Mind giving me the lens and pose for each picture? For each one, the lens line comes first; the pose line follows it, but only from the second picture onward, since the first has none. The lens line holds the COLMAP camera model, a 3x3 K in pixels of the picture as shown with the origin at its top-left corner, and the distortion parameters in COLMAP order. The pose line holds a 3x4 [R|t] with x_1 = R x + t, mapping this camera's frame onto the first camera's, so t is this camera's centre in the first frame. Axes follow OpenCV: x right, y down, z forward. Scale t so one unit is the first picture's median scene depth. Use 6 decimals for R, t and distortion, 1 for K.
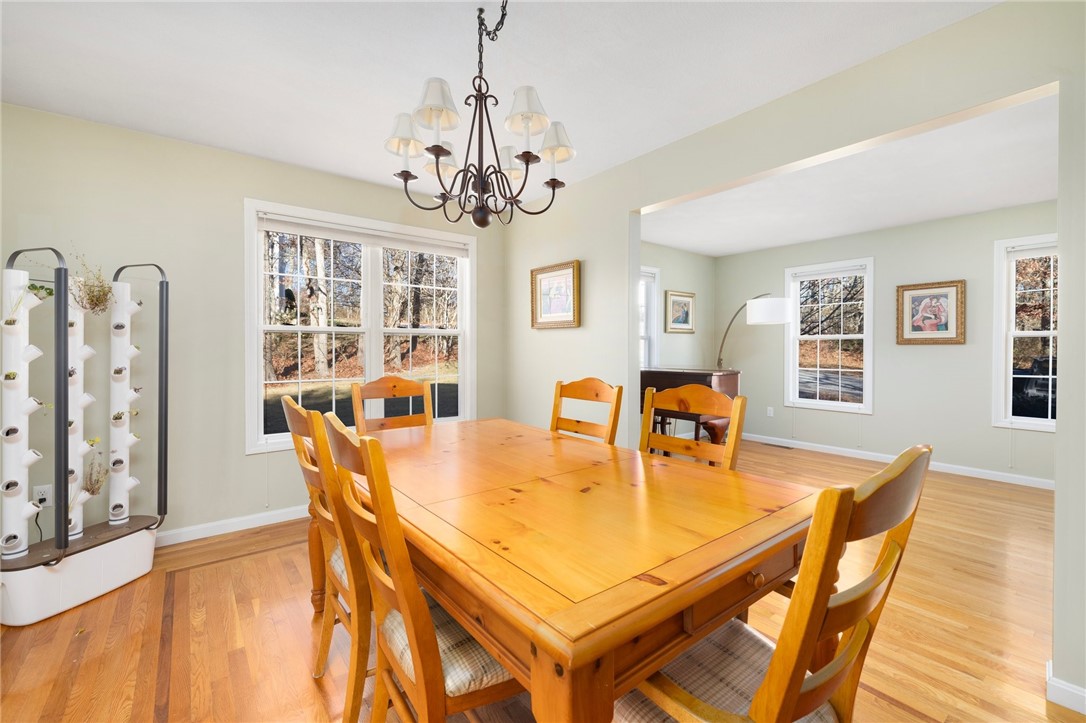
lens RADIAL K [[461.6, 0, 535.7], [0, 461.6, 355.8], [0, 0, 1]] dist [-0.000217, 0.001368]
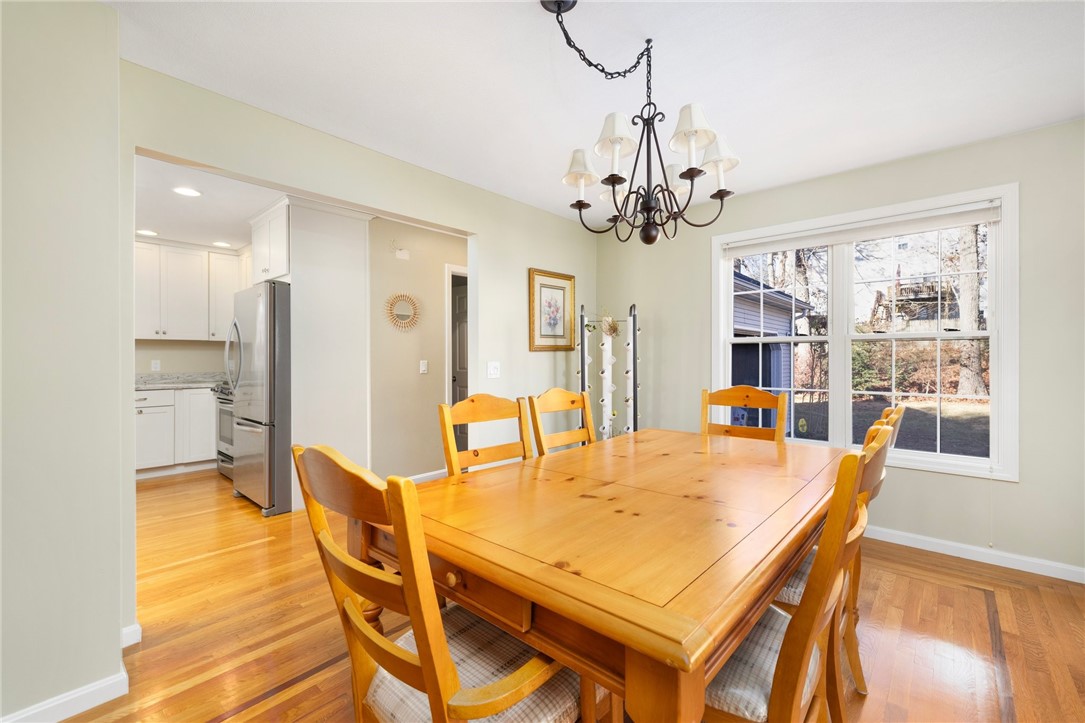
lens RADIAL K [[461.2, 0, 544.9], [0, 461.2, 358.2], [0, 0, 1]] dist [-0.000217, 0.001368]
pose [[0.191282, 0.000065, -0.981535, 0.863207], [-0.013980, 0.999899, -0.002659, -0.009780], [0.981436, 0.014231, 0.191263, 0.556341]]
